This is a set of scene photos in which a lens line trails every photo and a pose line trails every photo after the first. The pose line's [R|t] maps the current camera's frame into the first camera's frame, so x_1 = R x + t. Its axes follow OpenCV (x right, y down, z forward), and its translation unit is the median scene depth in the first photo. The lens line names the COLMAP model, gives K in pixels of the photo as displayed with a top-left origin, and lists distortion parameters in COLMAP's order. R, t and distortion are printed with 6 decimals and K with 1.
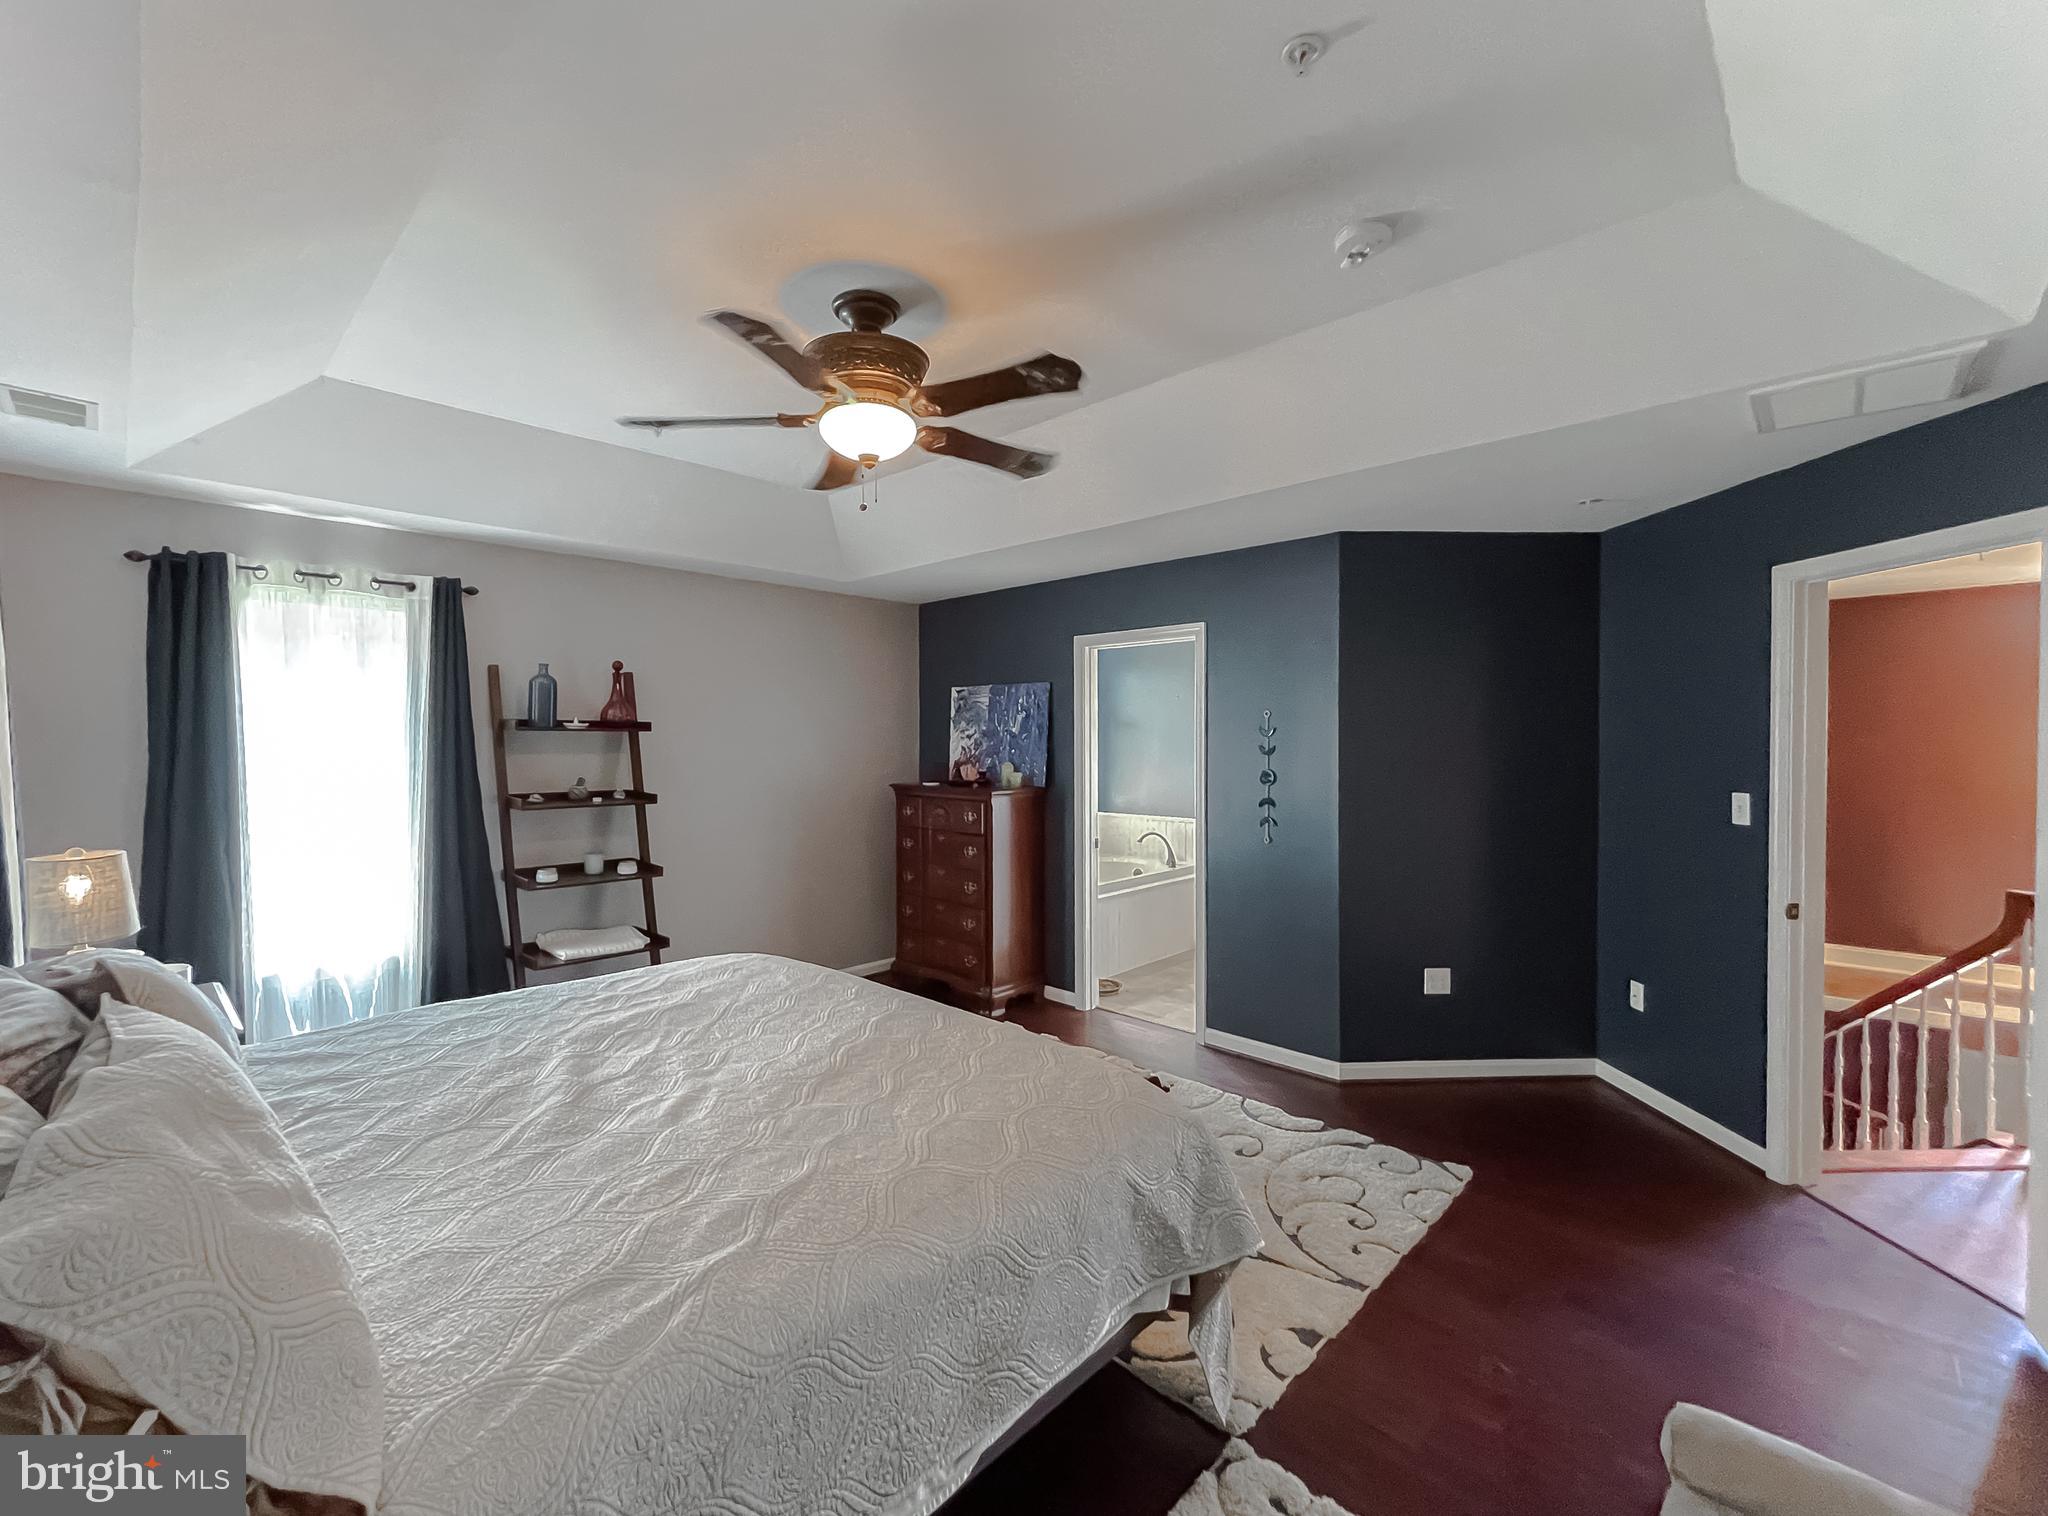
lens RADIAL K [[853.0, 0, 999.1], [0, 853.0, 753.2], [0, 0, 1]] dist [-0.000720, 0.000053]
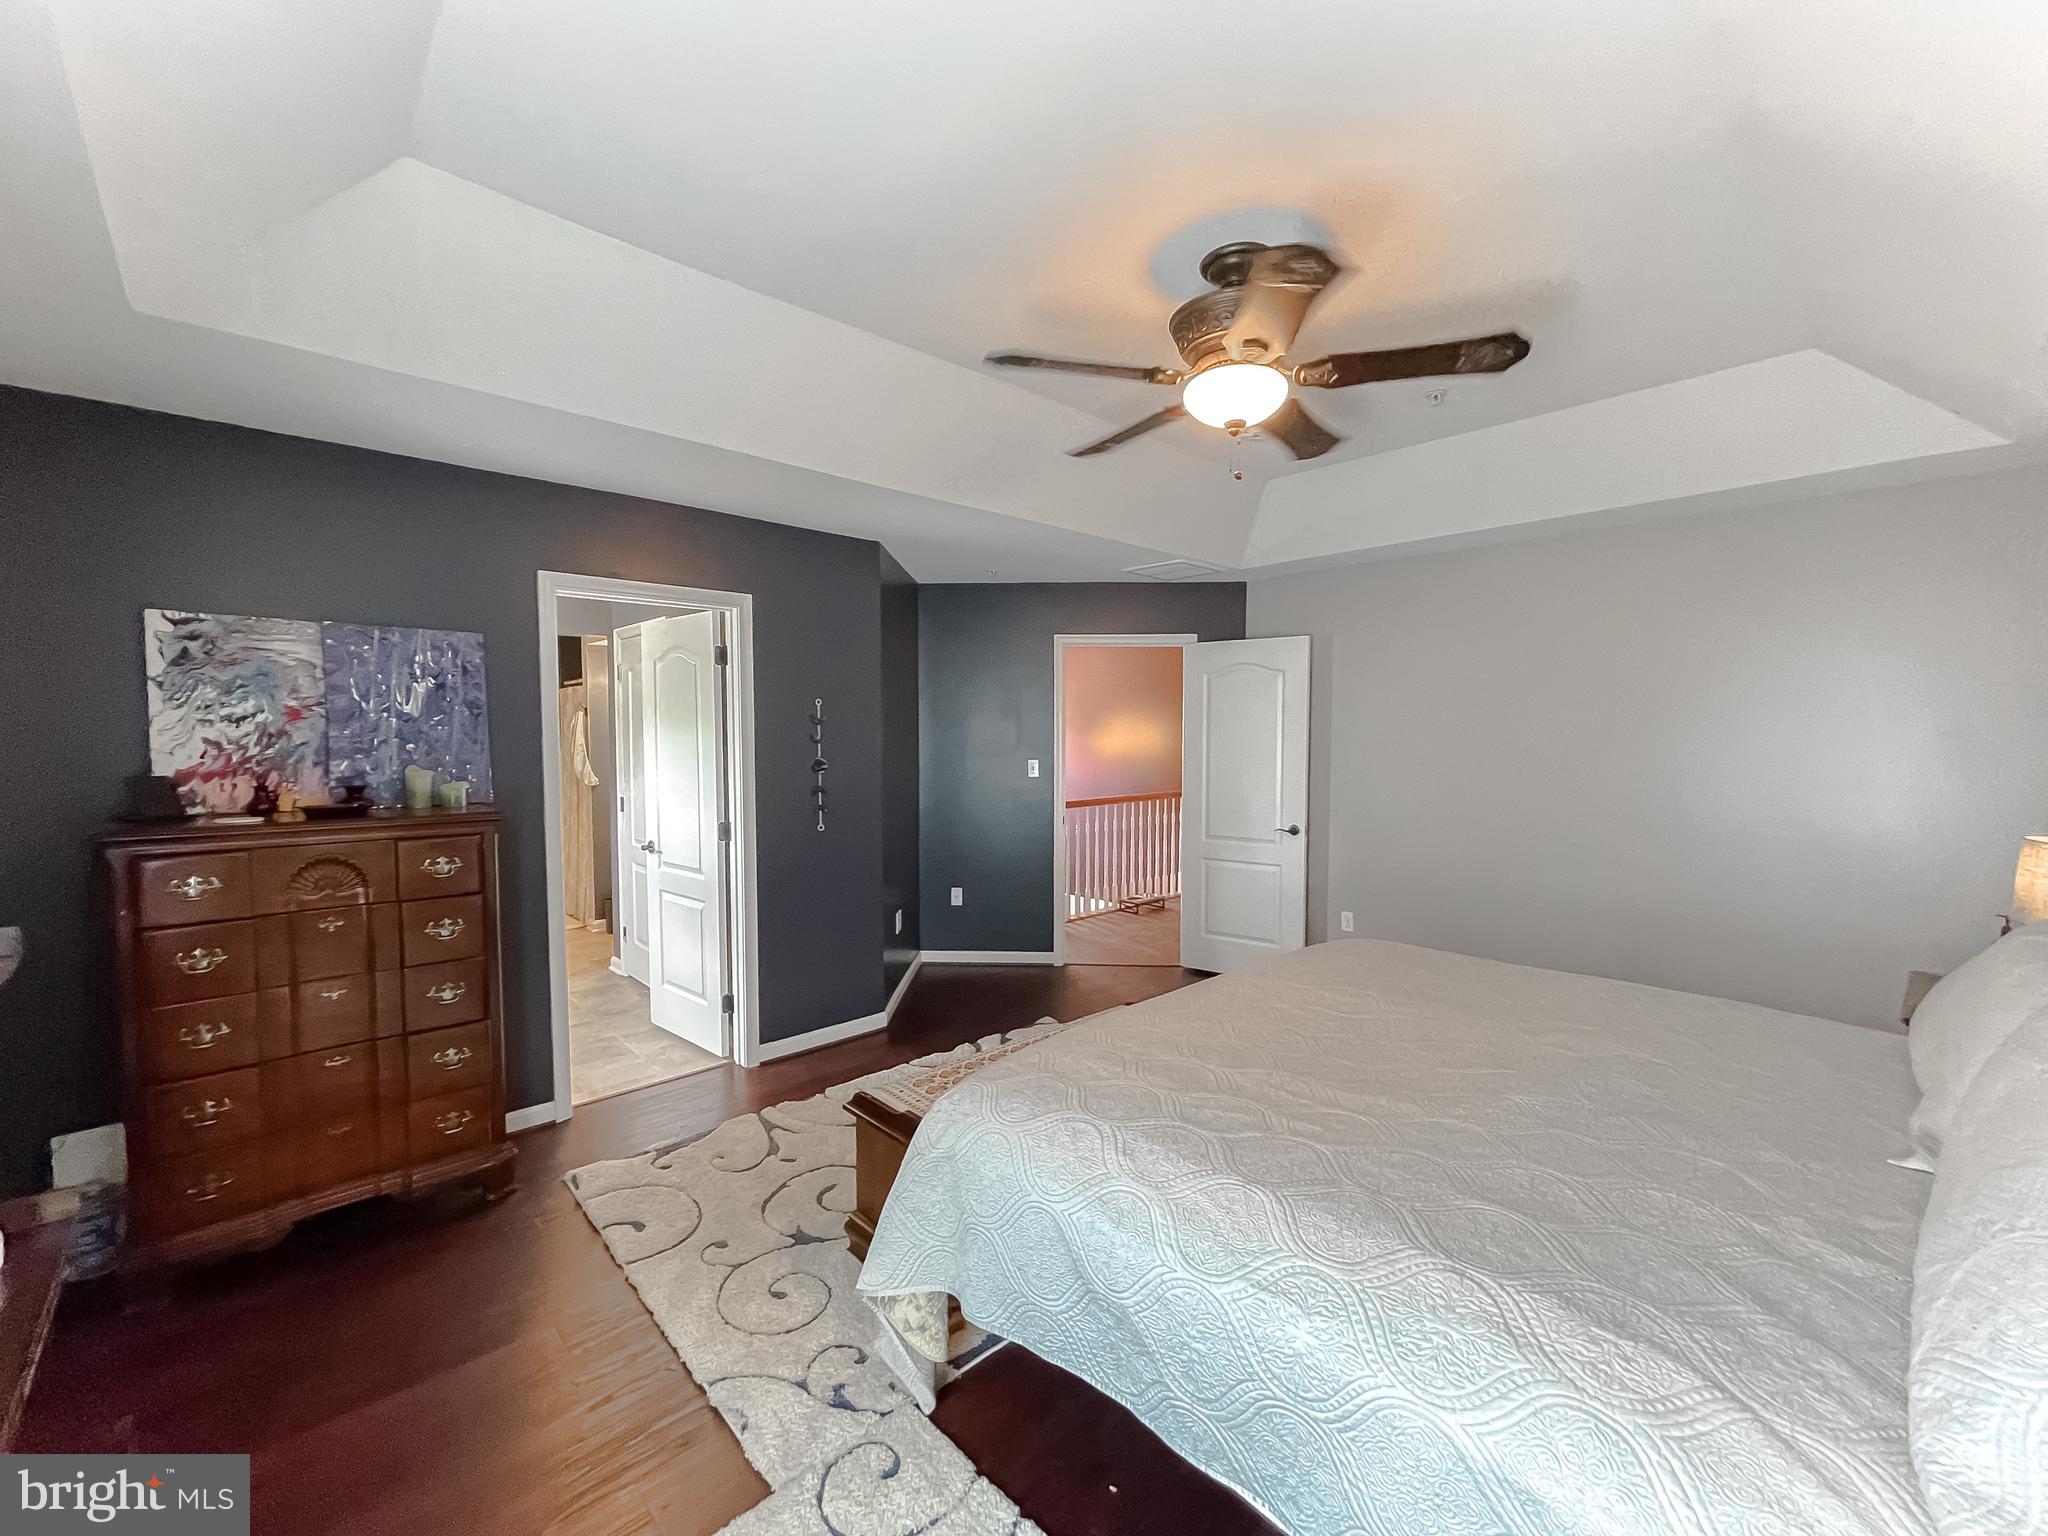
lens RADIAL K [[846.8, 0, 1025.8], [0, 846.8, 774.9], [0, 0, 1]] dist [-0.000680, 0.000111]
pose [[0.046693, -0.049361, 0.997689, -0.544366], [0.016626, 0.998678, 0.048631, -0.004141], [-0.998771, 0.014317, 0.047452, 0.581964]]
